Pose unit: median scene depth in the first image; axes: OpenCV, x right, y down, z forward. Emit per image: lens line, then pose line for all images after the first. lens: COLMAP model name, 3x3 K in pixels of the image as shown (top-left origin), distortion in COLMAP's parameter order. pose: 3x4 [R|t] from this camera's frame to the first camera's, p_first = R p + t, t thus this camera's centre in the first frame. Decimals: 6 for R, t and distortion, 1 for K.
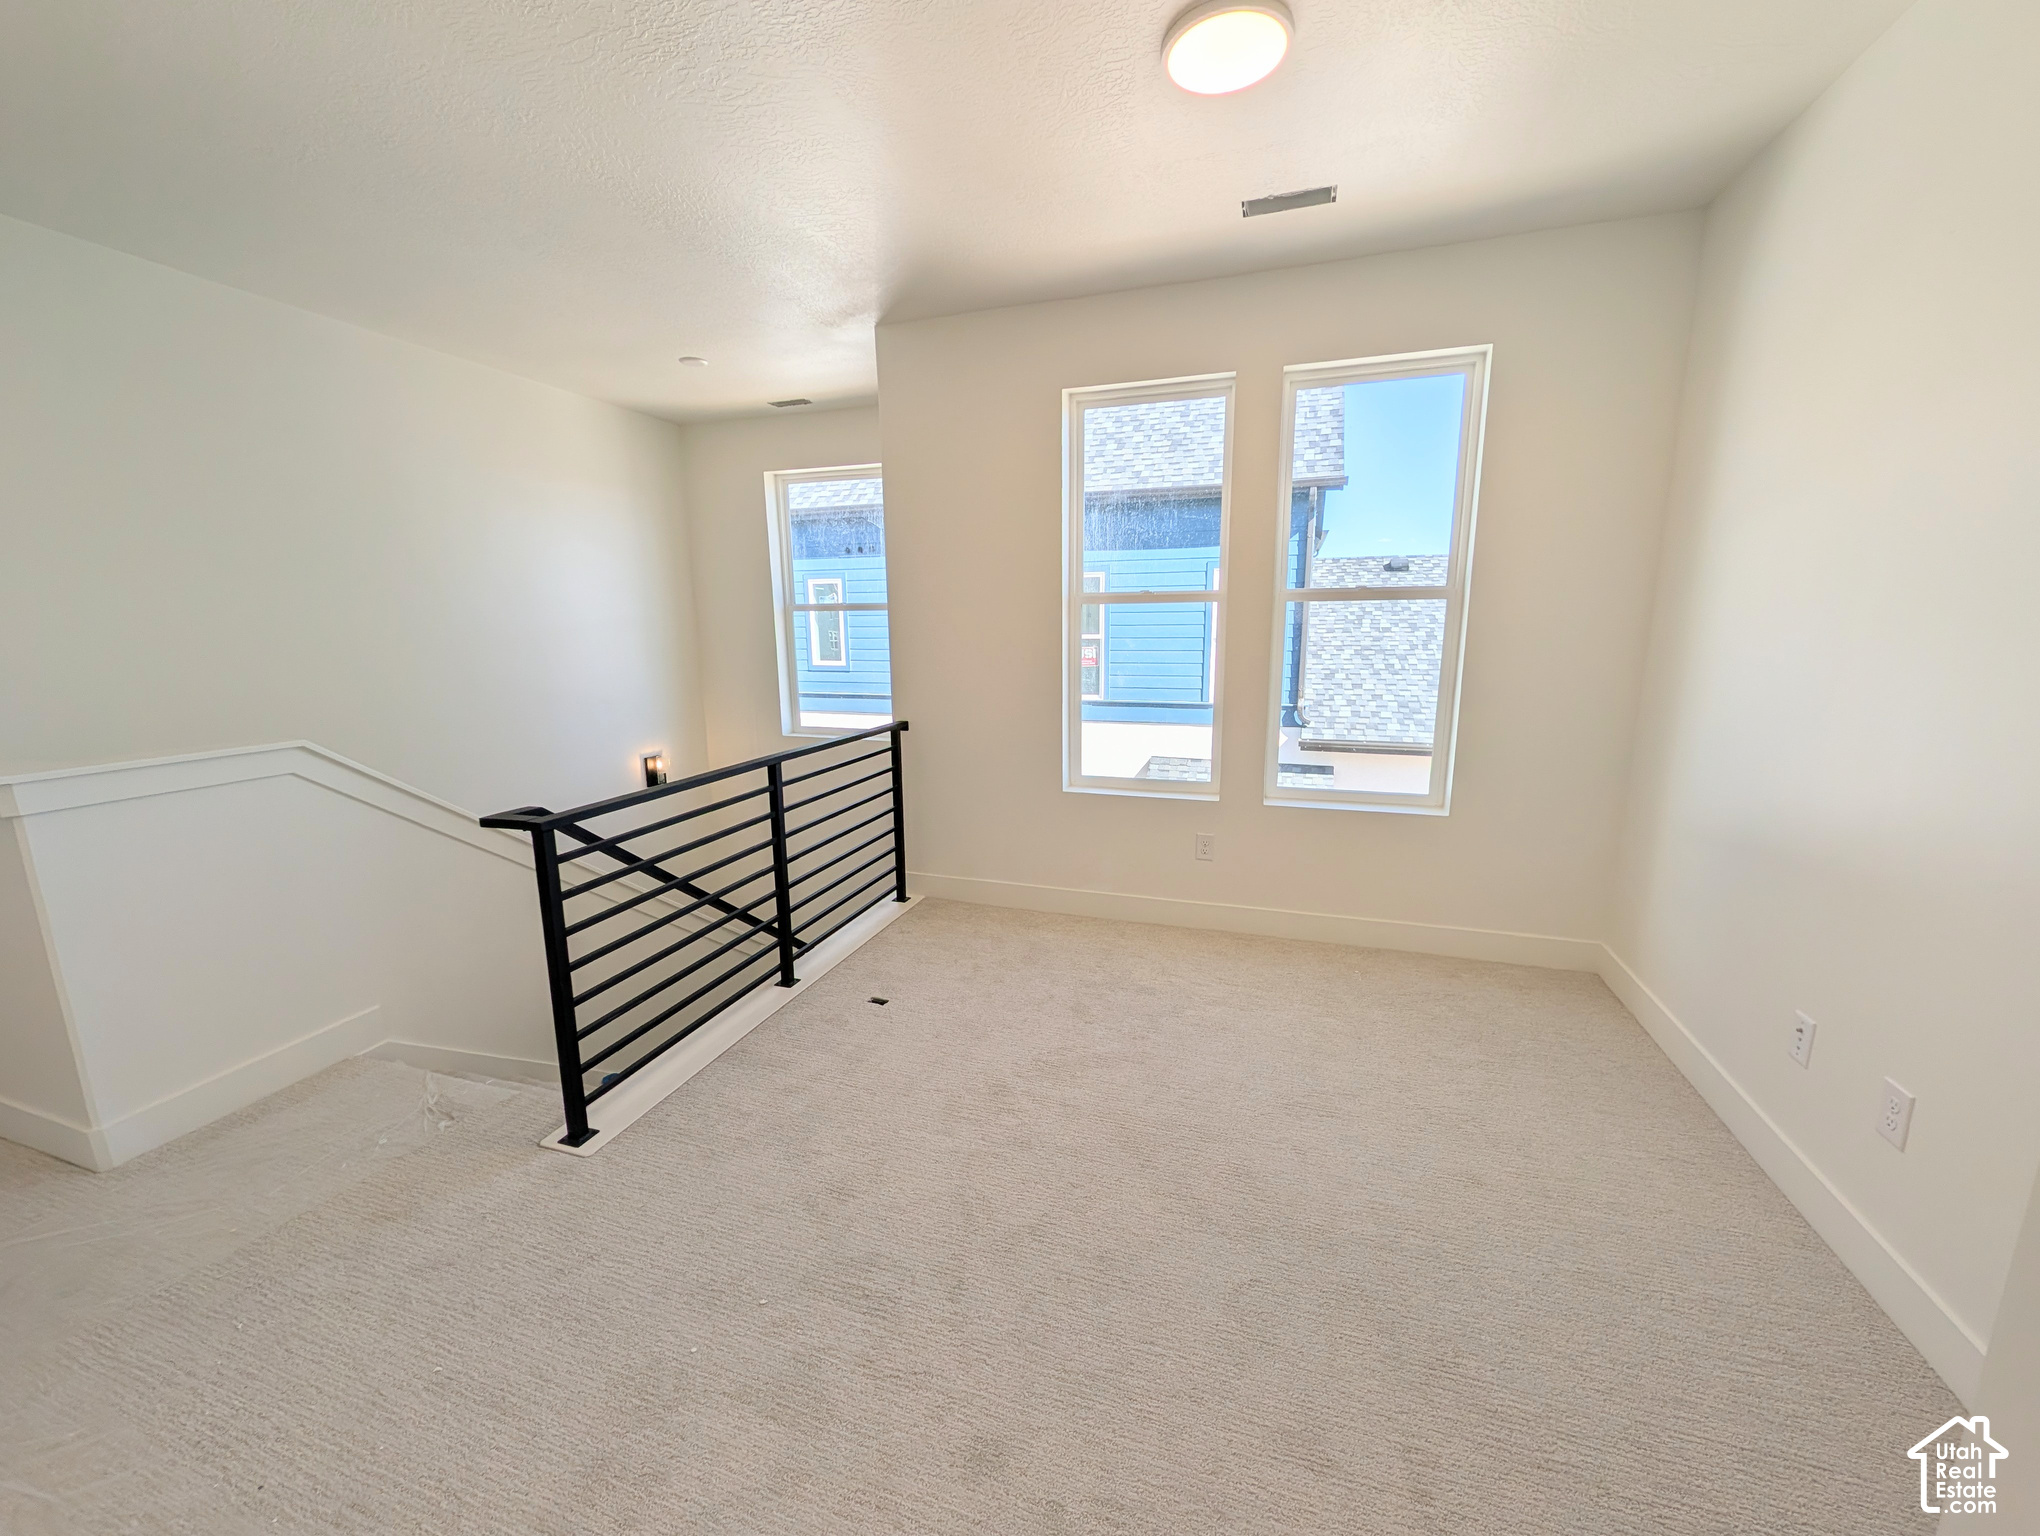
lens RADIAL K [[787.0, 0, 1024.4], [0, 787.0, 772.9], [0, 0, 1]] dist [0.001125, 0.000195]
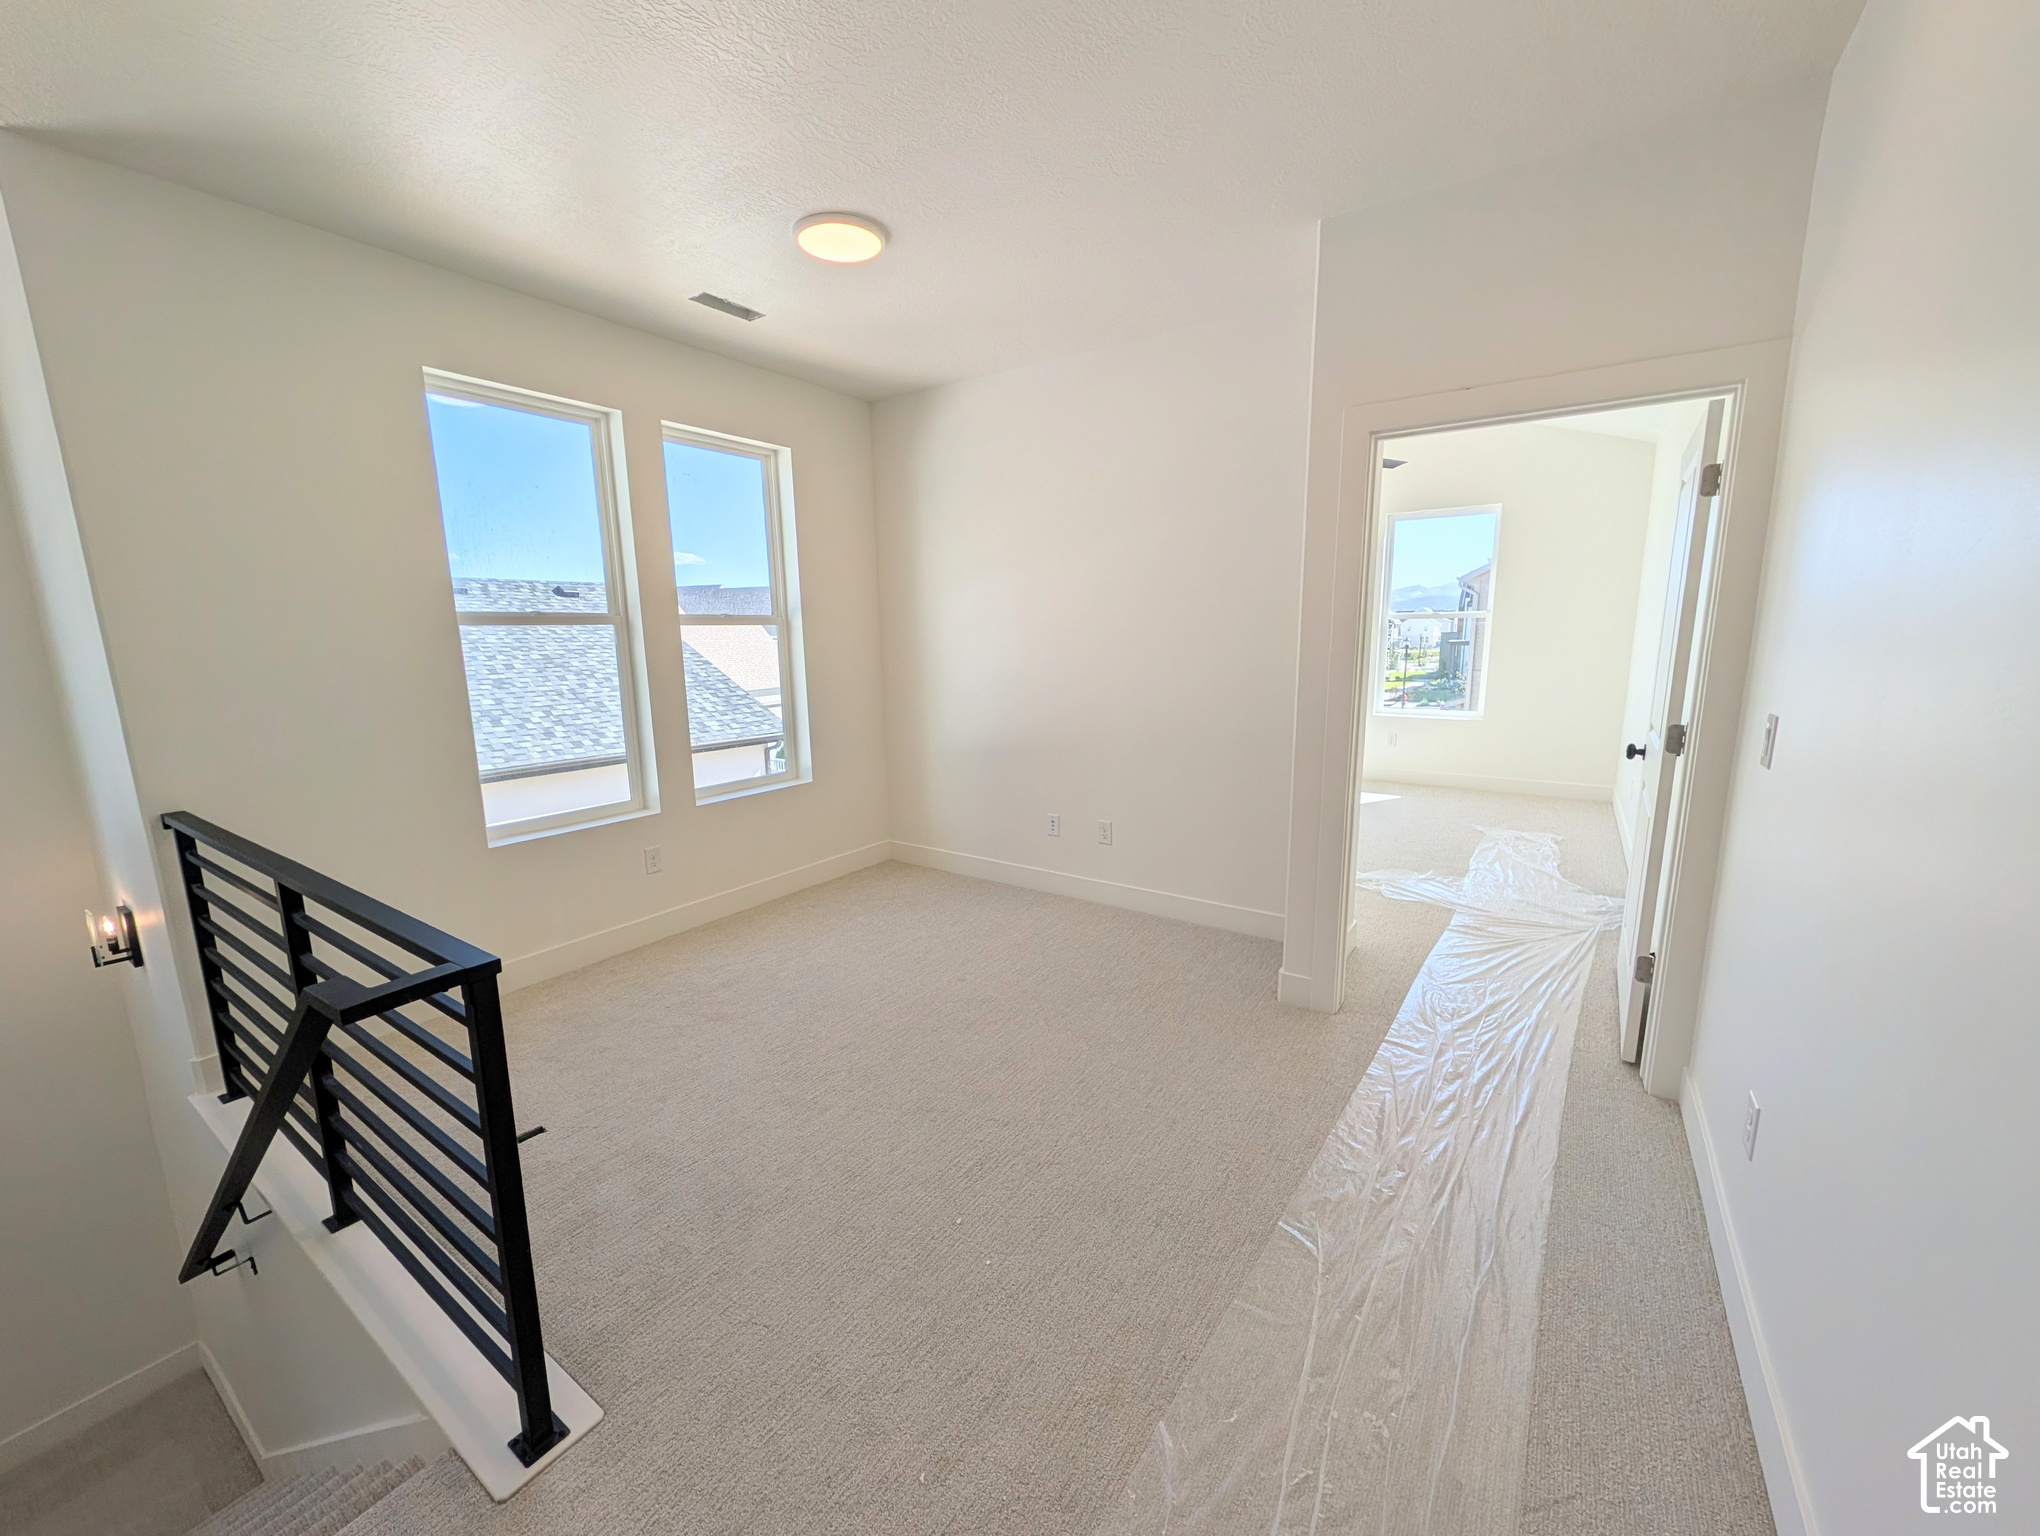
lens RADIAL K [[787.0, 0, 1024.4], [0, 787.0, 772.9], [0, 0, 1]] dist [0.001125, 0.000195]
pose [[0.276651, -0.168830, 0.946024, -0.617749], [0.197884, 0.973357, 0.115839, -0.042639], [-0.940375, 0.155156, 0.302689, 0.216763]]
